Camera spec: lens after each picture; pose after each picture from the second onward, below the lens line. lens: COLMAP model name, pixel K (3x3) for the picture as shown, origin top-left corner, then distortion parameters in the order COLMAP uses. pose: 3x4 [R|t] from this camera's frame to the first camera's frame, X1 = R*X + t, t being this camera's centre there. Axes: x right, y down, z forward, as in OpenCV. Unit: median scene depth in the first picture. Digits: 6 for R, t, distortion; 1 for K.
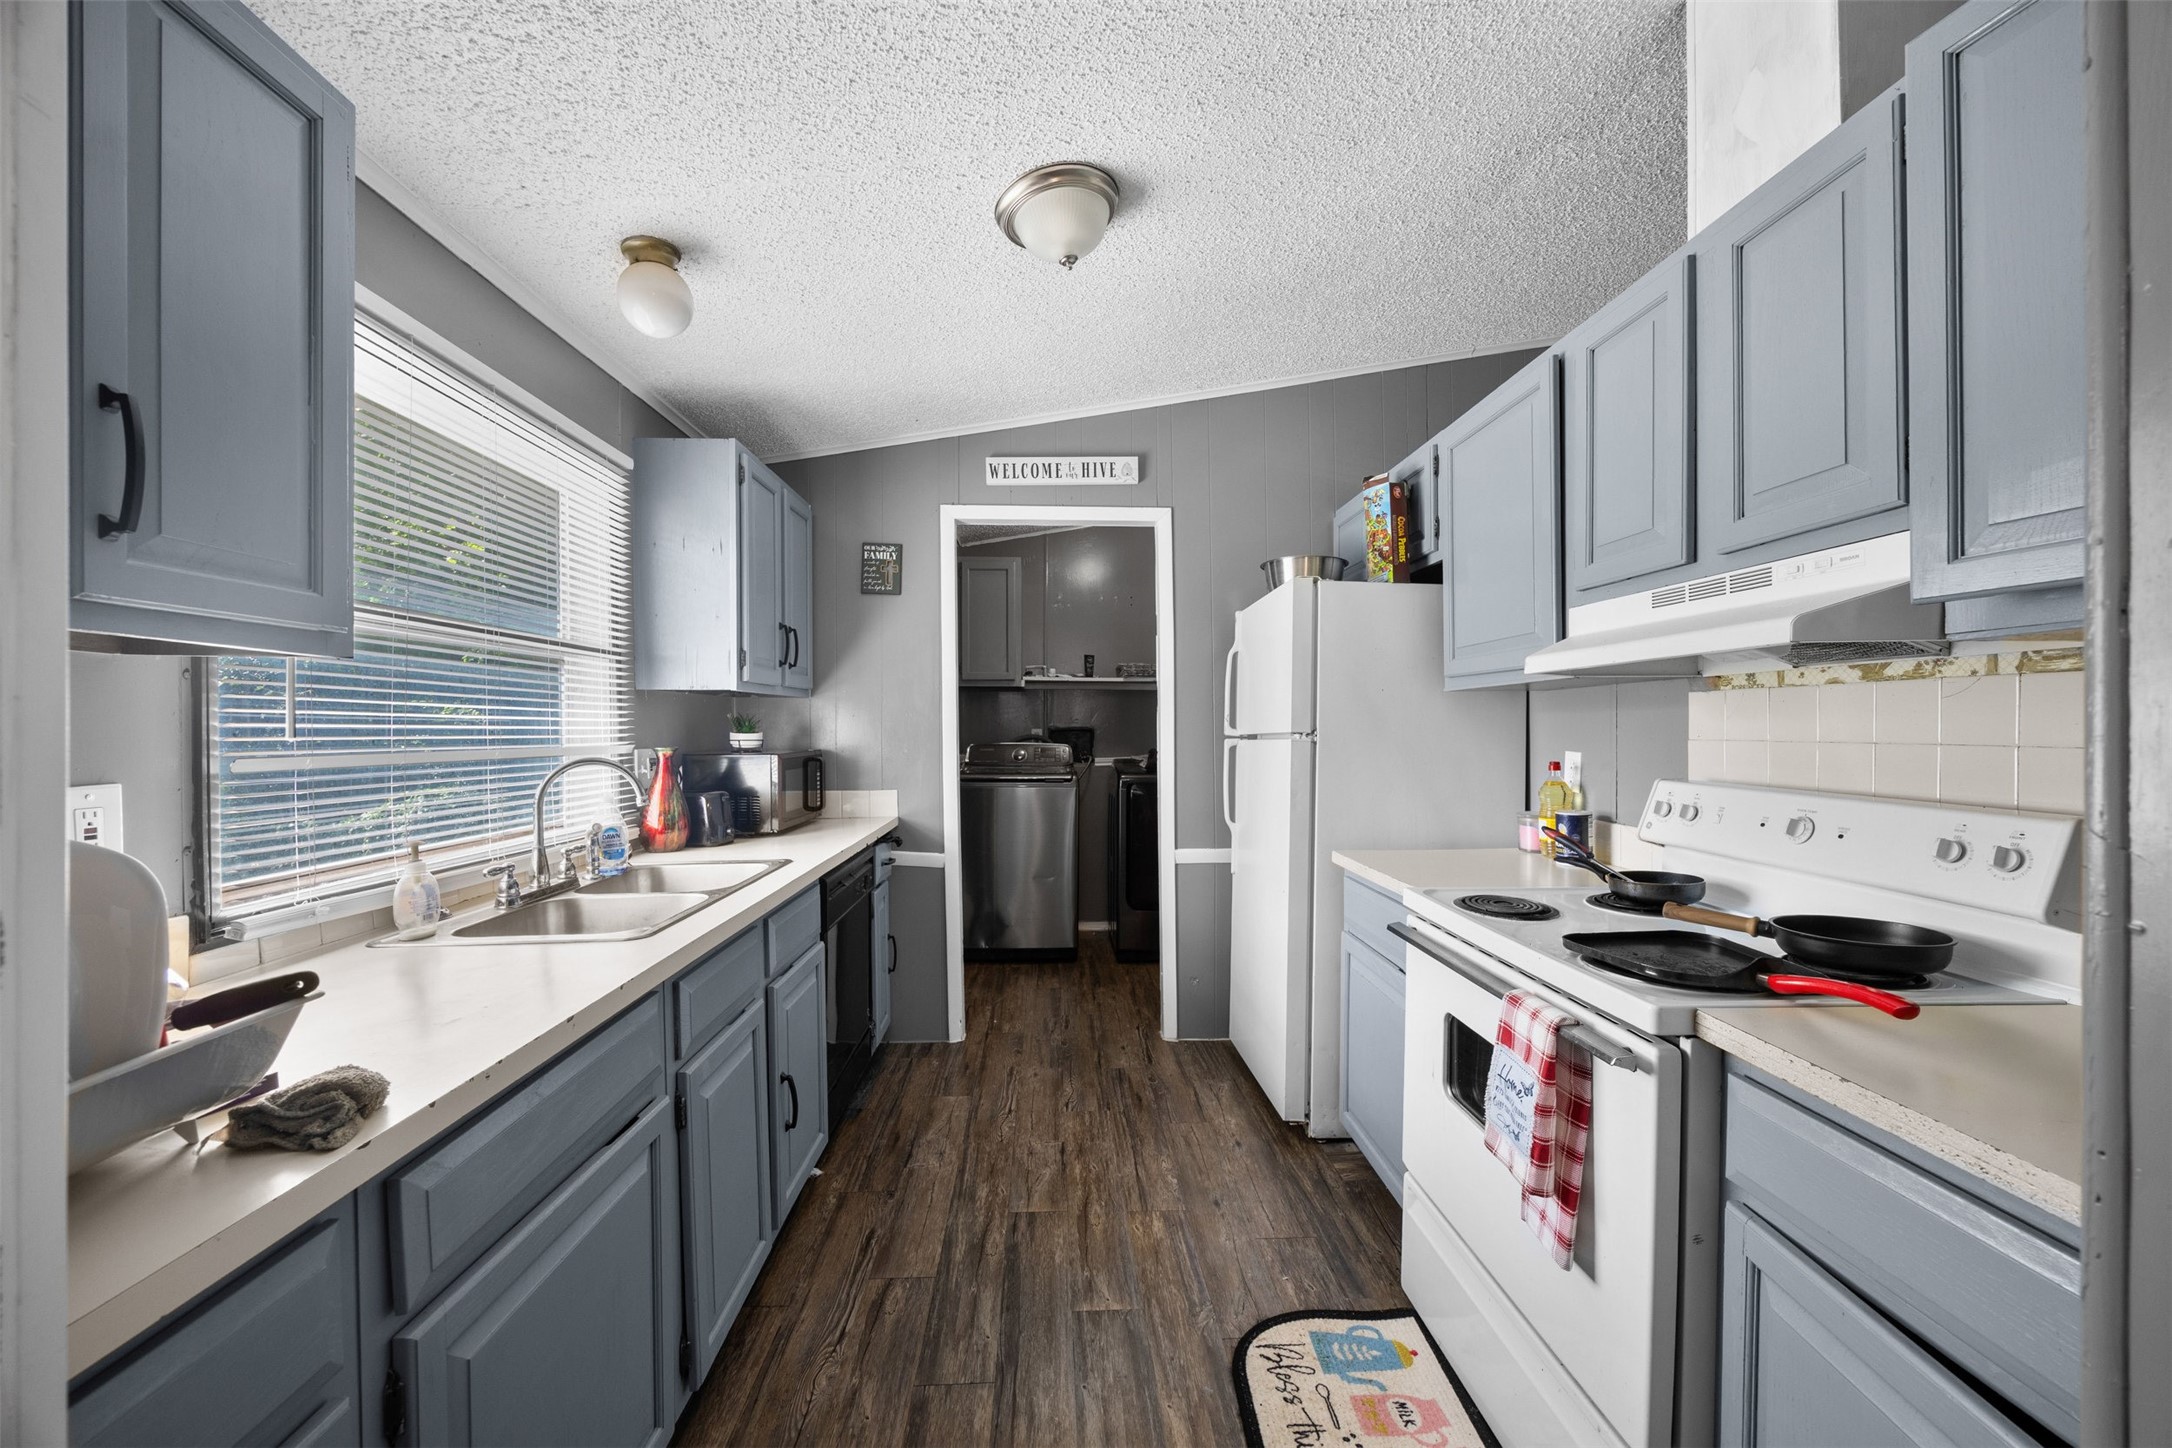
lens RADIAL K [[839.3, 0, 1080.2], [0, 839.3, 729.6], [0, 0, 1]] dist [-0.003794, 0.000422]
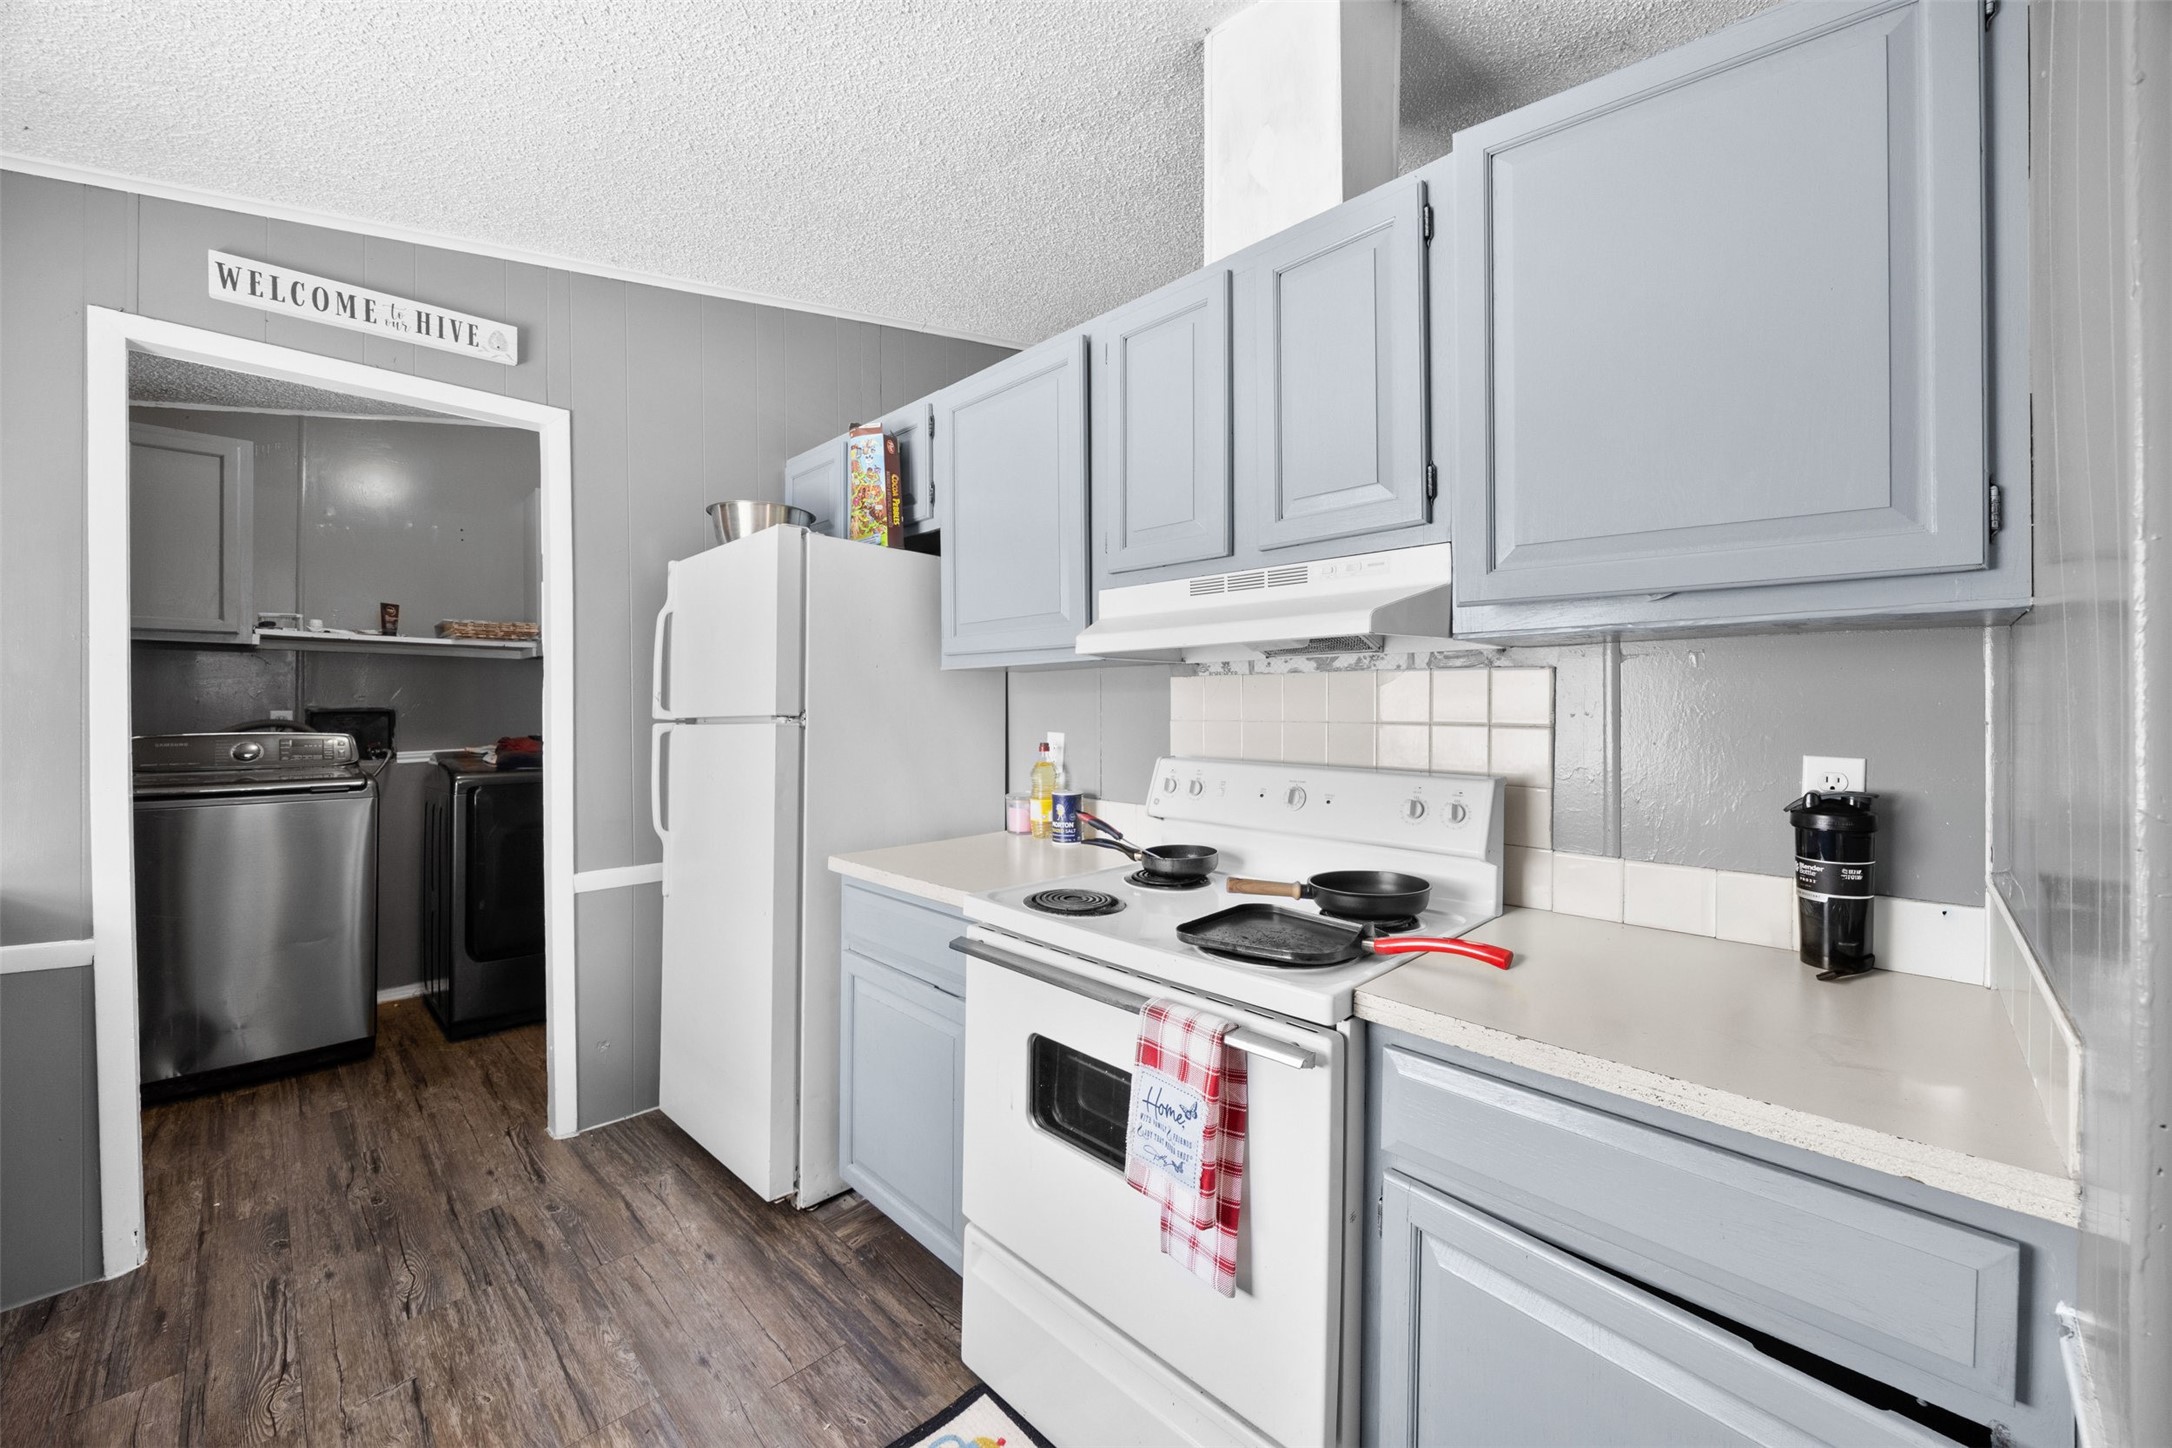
lens RADIAL K [[839.3, 0, 1090.1], [0, 839.3, 701.1], [0, 0, 1]] dist [-0.003794, 0.000422]
pose [[0.728715, 0.004666, 0.684801, -0.083329], [0.001823, 0.999960, -0.008754, -0.002703], [-0.684815, 0.007628, 0.728677, 0.208683]]
